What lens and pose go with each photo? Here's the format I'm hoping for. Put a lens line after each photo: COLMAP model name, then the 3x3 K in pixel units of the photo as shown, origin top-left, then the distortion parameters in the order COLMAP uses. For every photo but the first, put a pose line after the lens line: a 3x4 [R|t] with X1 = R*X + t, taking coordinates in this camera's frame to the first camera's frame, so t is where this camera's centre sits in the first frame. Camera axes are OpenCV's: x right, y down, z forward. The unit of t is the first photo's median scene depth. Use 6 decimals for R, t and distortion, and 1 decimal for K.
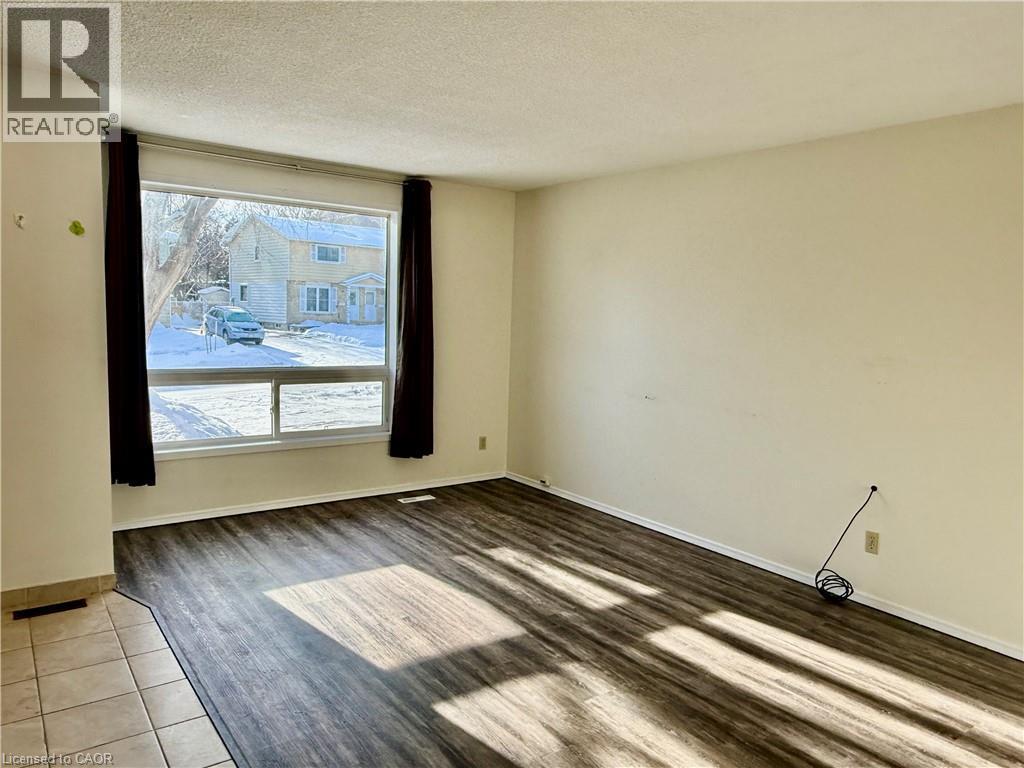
lens RADIAL K [[716.2, 0, 513.3], [0, 716.2, 385.0], [0, 0, 1]] dist [0.000867, -0.000351]
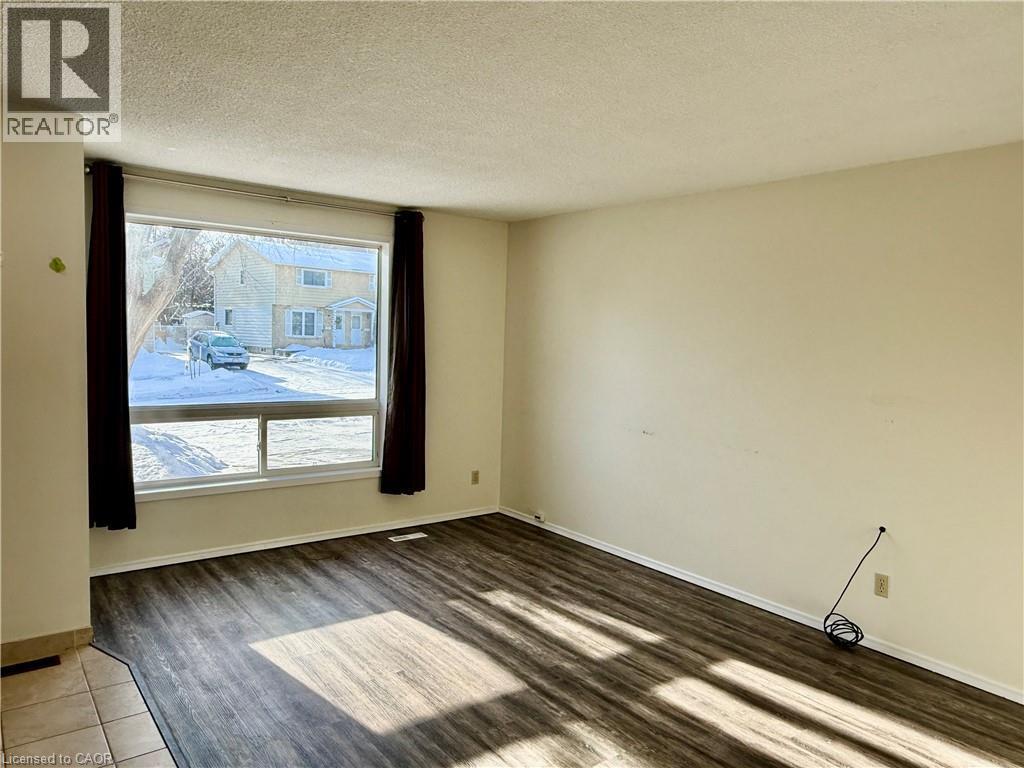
lens RADIAL K [[716.2, 0, 513.4], [0, 716.2, 382.5], [0, 0, 1]] dist [0.000867, -0.000351]
pose [[0.999799, -0.003066, 0.019804, -0.015594], [0.003761, 0.999375, -0.035151, -0.021629], [-0.019684, 0.035219, 0.999186, 0.029901]]
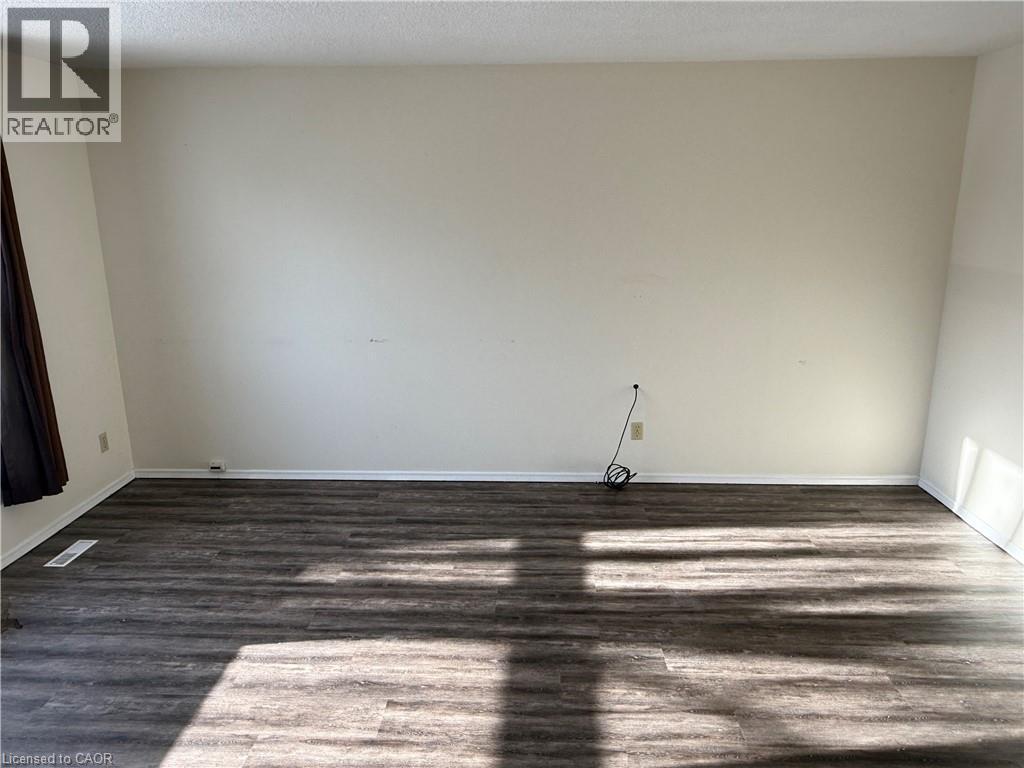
lens RADIAL K [[716.2, 0, 521.8], [0, 716.2, 384.3], [0, 0, 1]] dist [0.000867, -0.000351]
pose [[0.627869, -0.227804, 0.744235, -0.469565], [0.110244, 0.972597, 0.204697, -0.116091], [-0.770472, -0.046476, 0.635778, 0.380606]]
